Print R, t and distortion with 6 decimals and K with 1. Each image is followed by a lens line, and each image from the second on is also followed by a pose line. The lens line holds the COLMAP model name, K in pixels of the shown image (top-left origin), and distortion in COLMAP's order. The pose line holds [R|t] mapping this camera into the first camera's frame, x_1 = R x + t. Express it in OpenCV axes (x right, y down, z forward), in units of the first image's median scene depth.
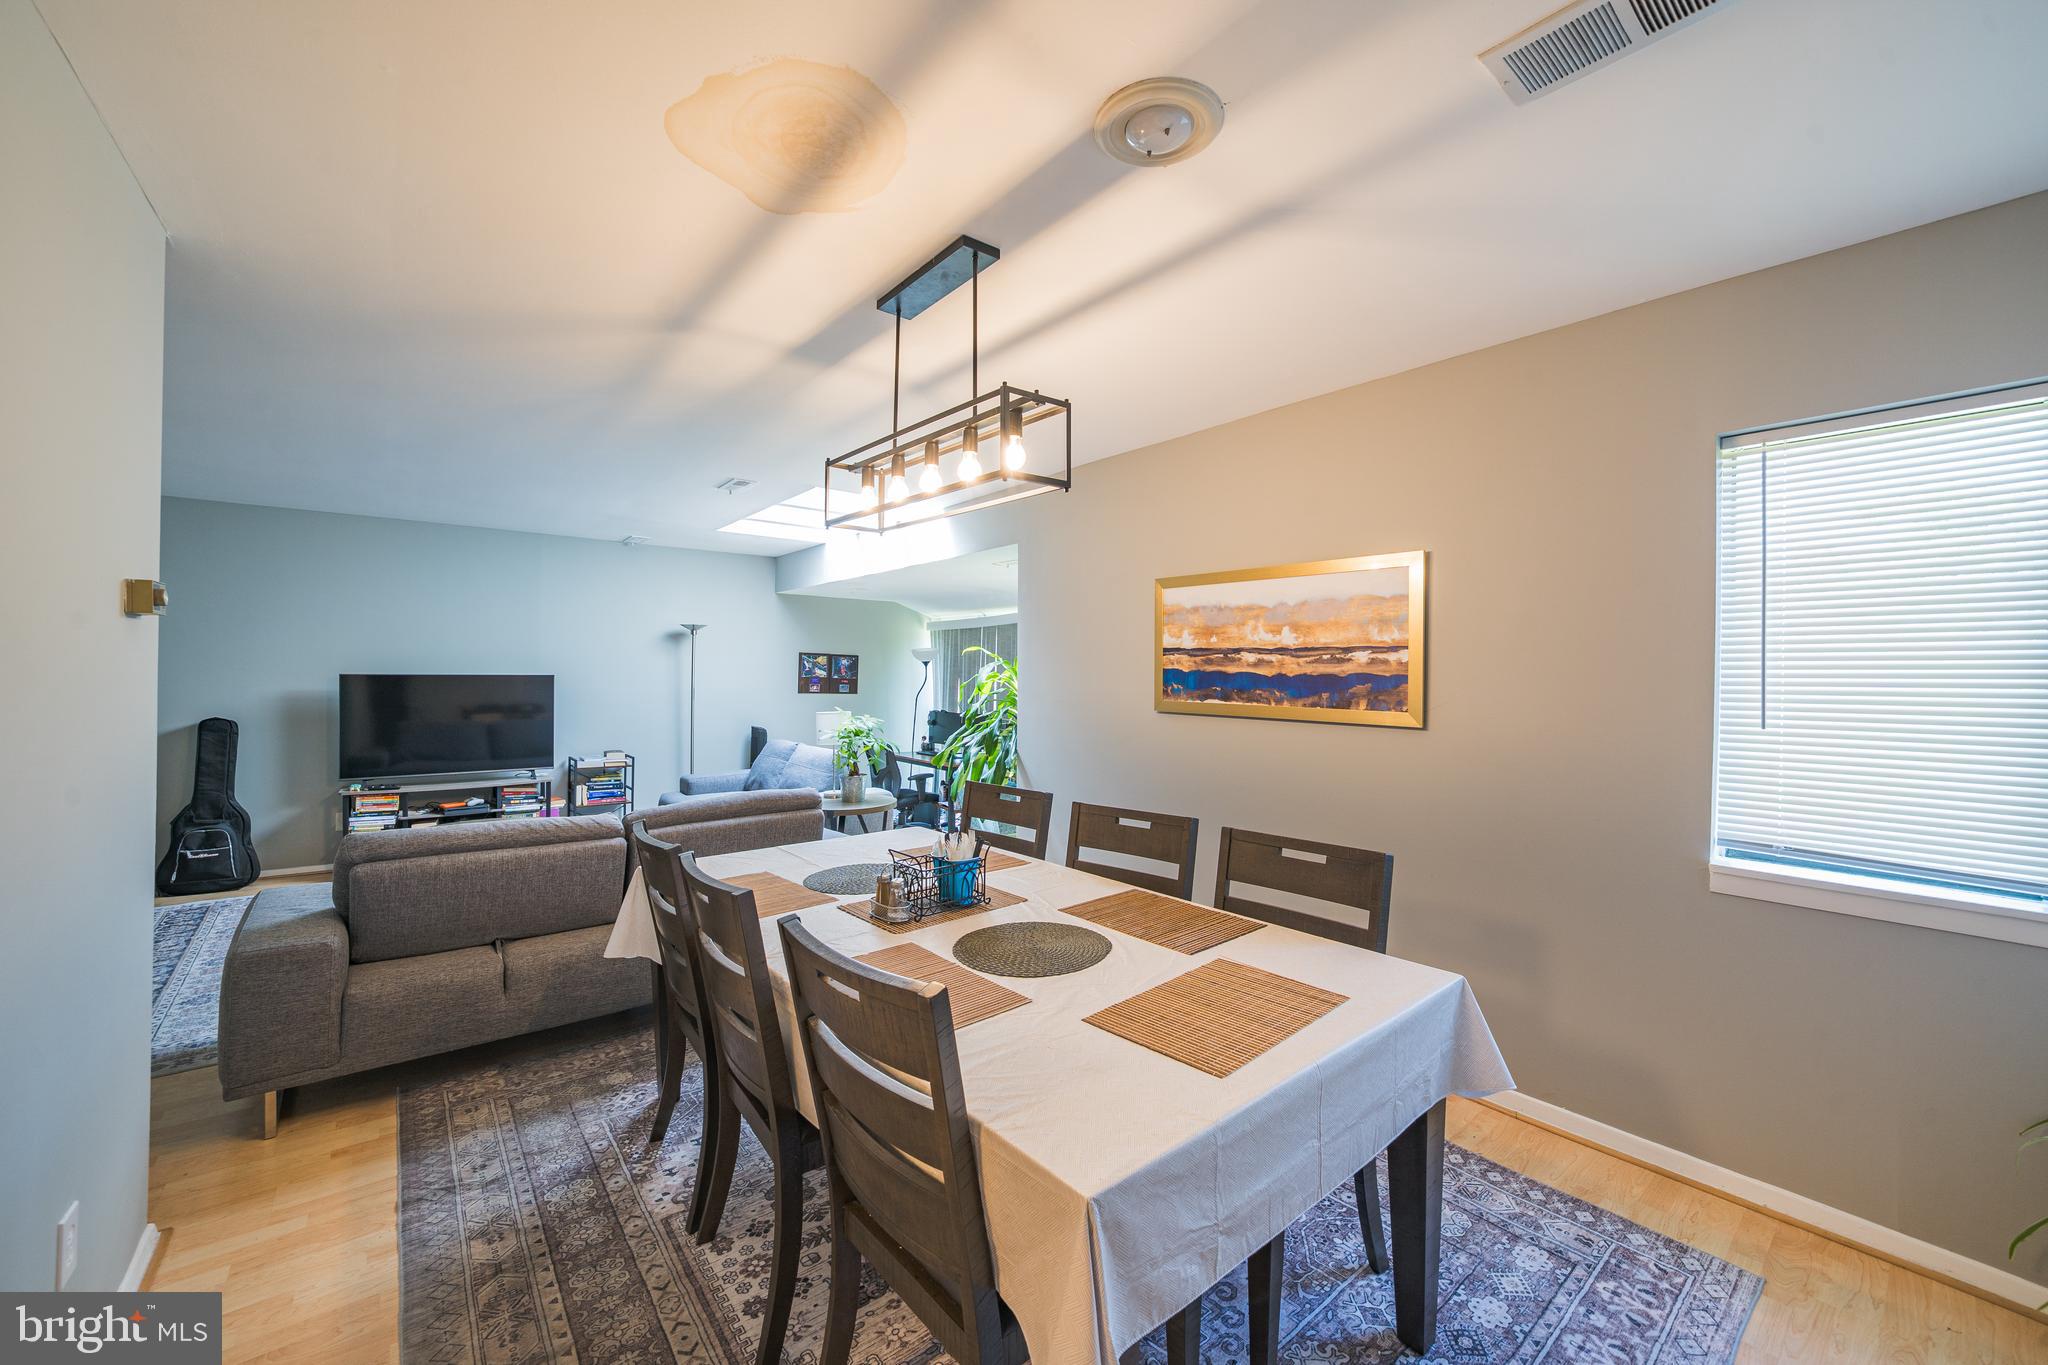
lens RADIAL K [[782.4, 0, 1032.0], [0, 782.4, 676.1], [0, 0, 1]] dist [-0.011872, -0.000418]
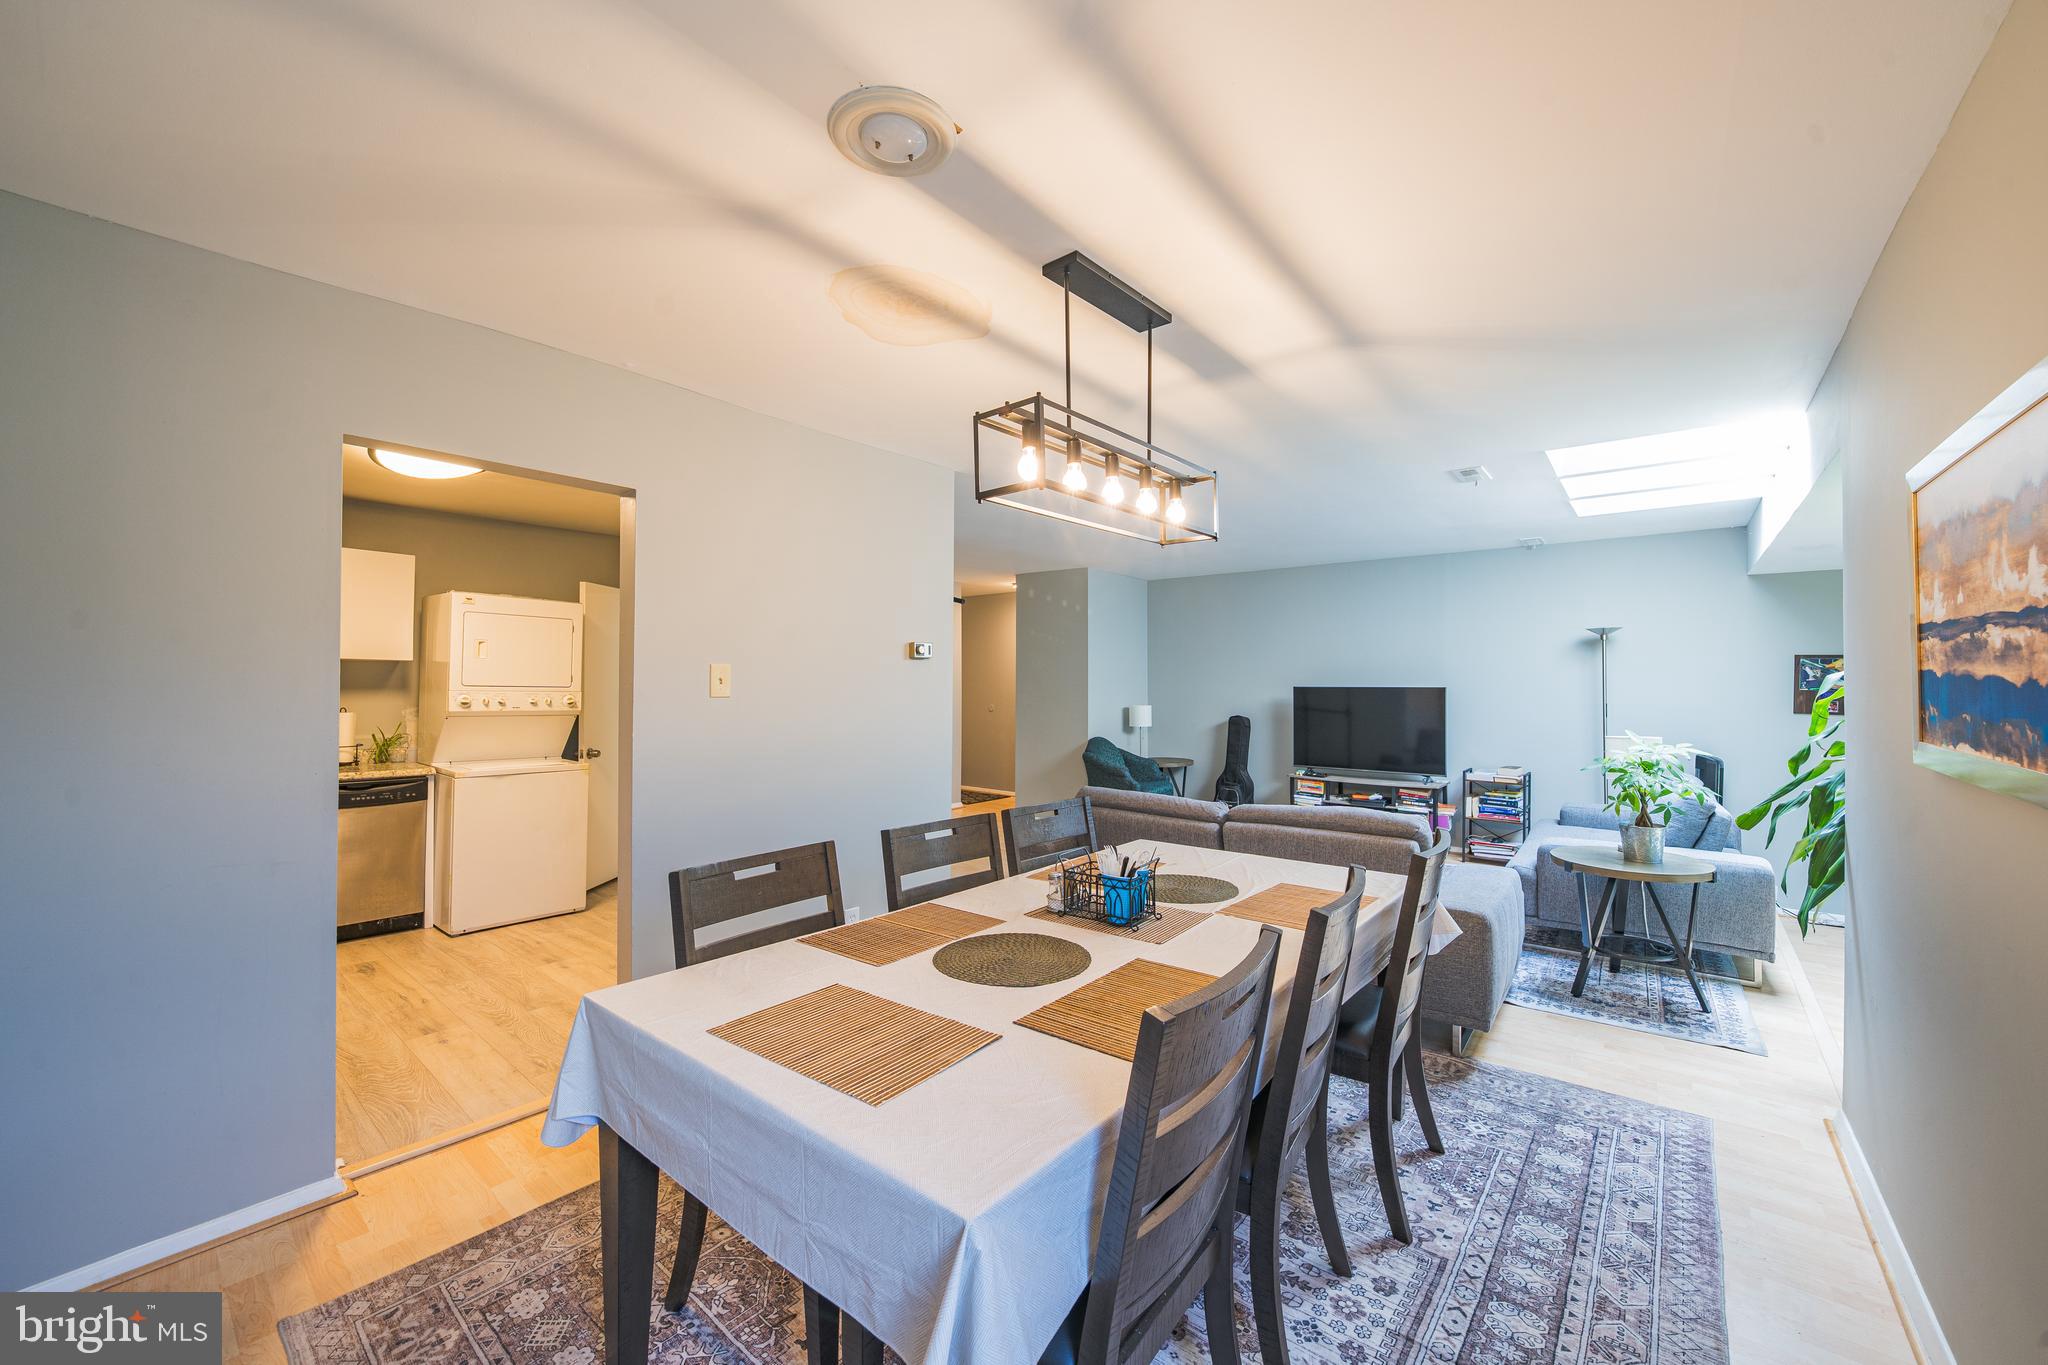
lens RADIAL K [[782.4, 0, 1036.5], [0, 782.4, 684.8], [0, 0, 1]] dist [-0.011872, -0.000418]
pose [[0.200330, -0.004754, -0.979717, 0.497171], [-0.000739, 0.999987, -0.005003, 0.000923], [0.979728, 0.001726, 0.200324, 0.415330]]
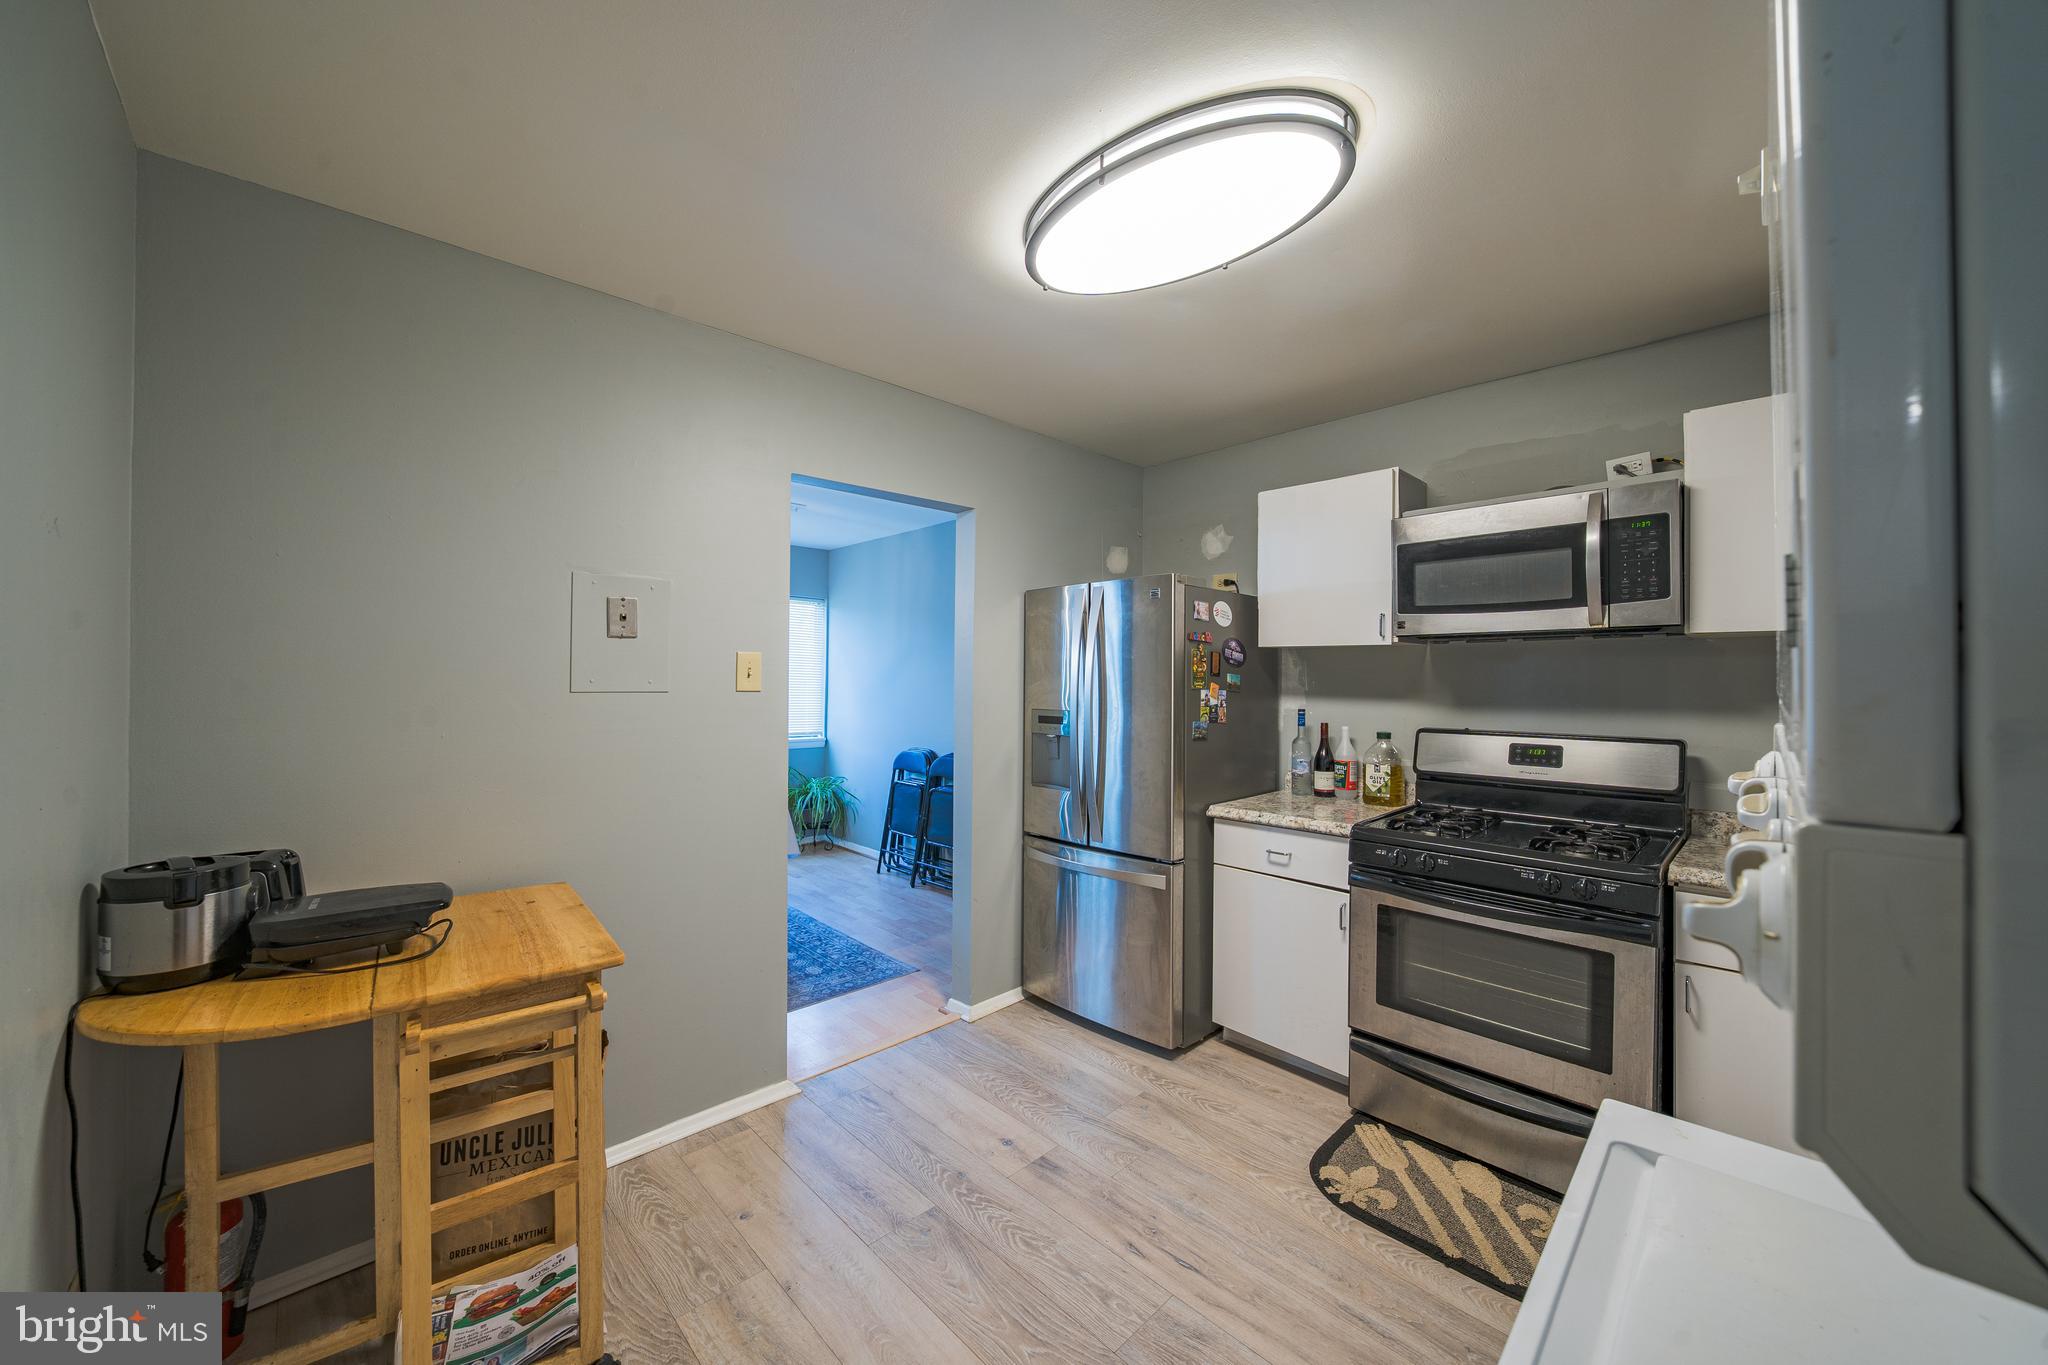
lens RADIAL K [[752.0, 0, 1026.9], [0, 752.0, 677.2], [0, 0, 1]] dist [-0.015221, 0.001549]
pose [[-0.074849, -0.011493, 0.997129, -1.038140], [-0.003547, 0.999930, 0.011259, -0.012926], [-0.997189, -0.002694, -0.074885, -0.003823]]
